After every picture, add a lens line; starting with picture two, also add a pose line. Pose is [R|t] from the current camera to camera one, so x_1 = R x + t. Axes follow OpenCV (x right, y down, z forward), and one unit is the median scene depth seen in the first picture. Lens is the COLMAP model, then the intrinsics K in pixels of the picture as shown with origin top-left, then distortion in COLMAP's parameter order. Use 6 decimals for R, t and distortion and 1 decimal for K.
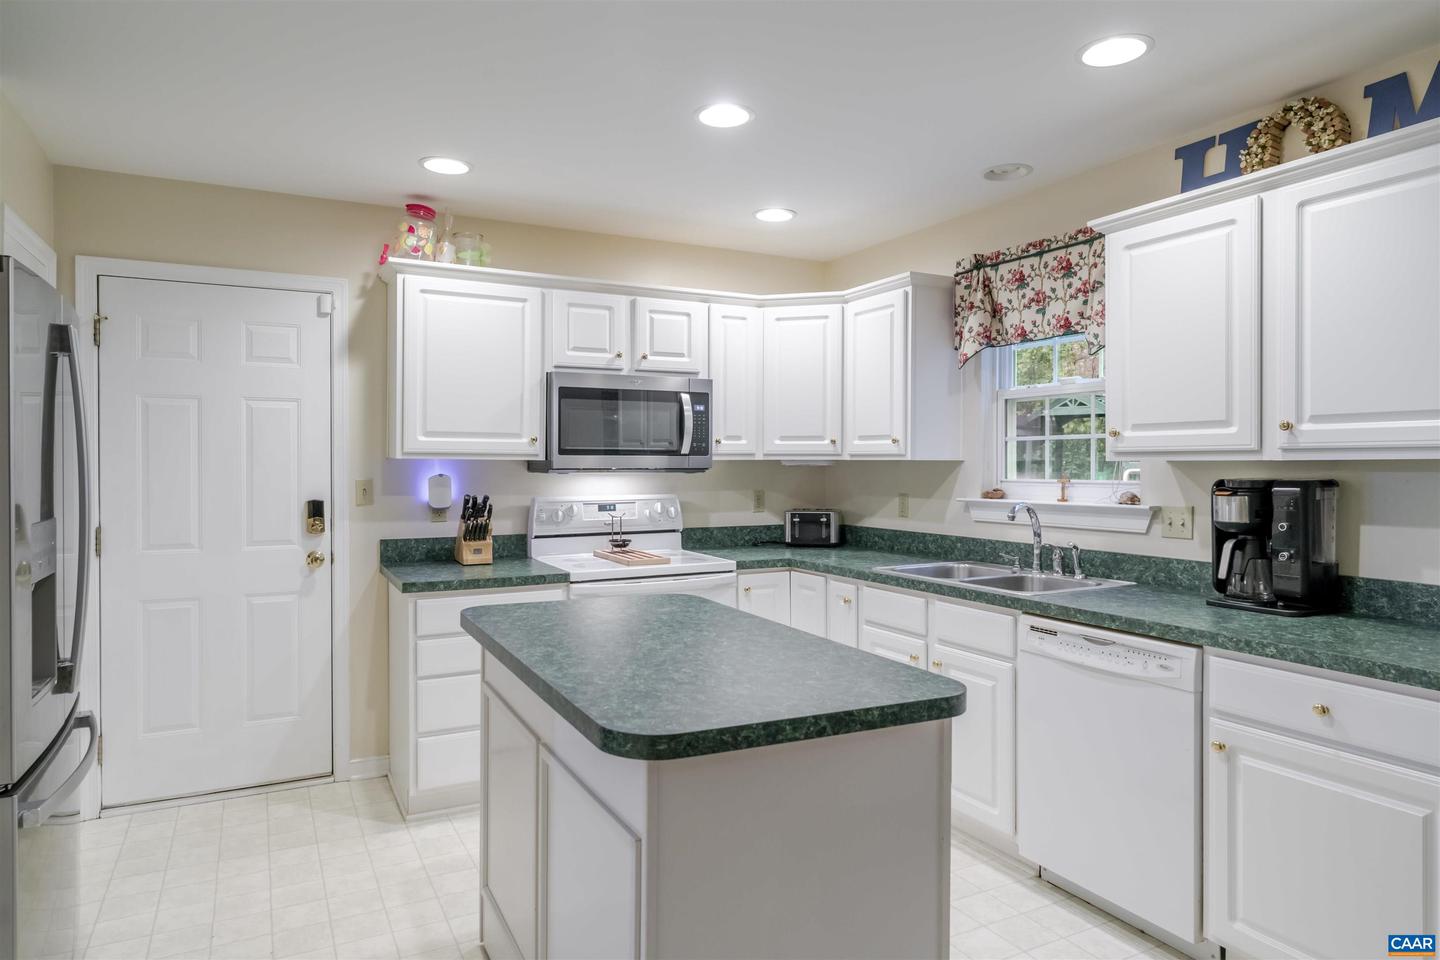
lens RADIAL K [[869.2, 0, 705.4], [0, 869.2, 468.6], [0, 0, 1]] dist [-0.001281, -0.001681]
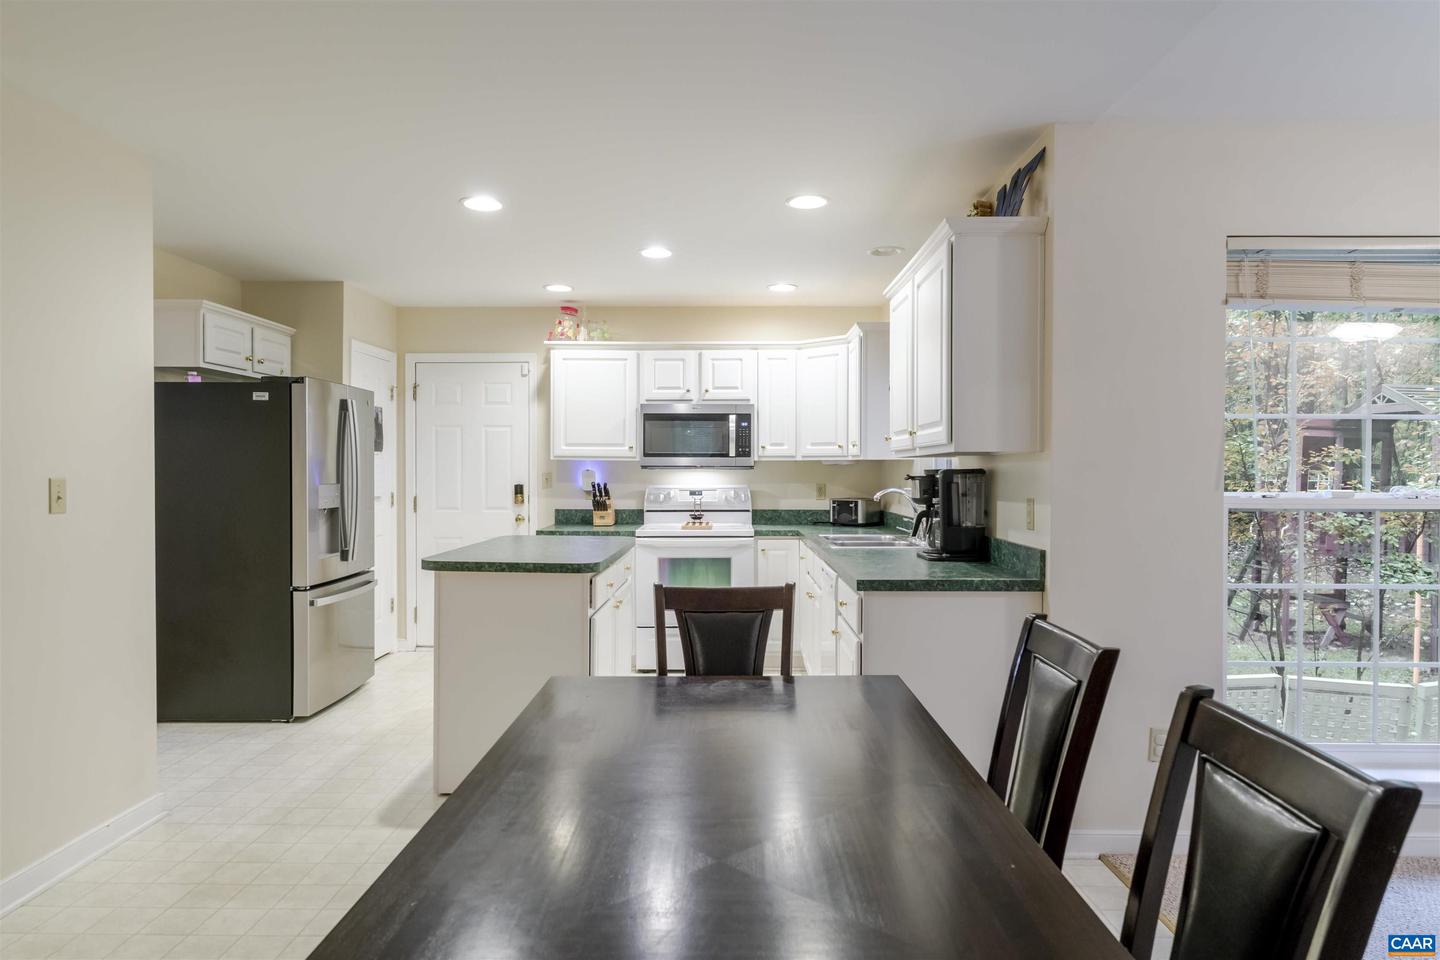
lens RADIAL K [[872.0, 0, 720.0], [0, 872.0, 480.0], [0, 0, 1]] dist [-0.001736, -0.001389]
pose [[0.881535, 0.006245, -0.472078, 0.709402], [-0.004809, 0.999979, 0.004249, 0.018404], [0.472095, -0.001475, 0.881546, -0.324584]]
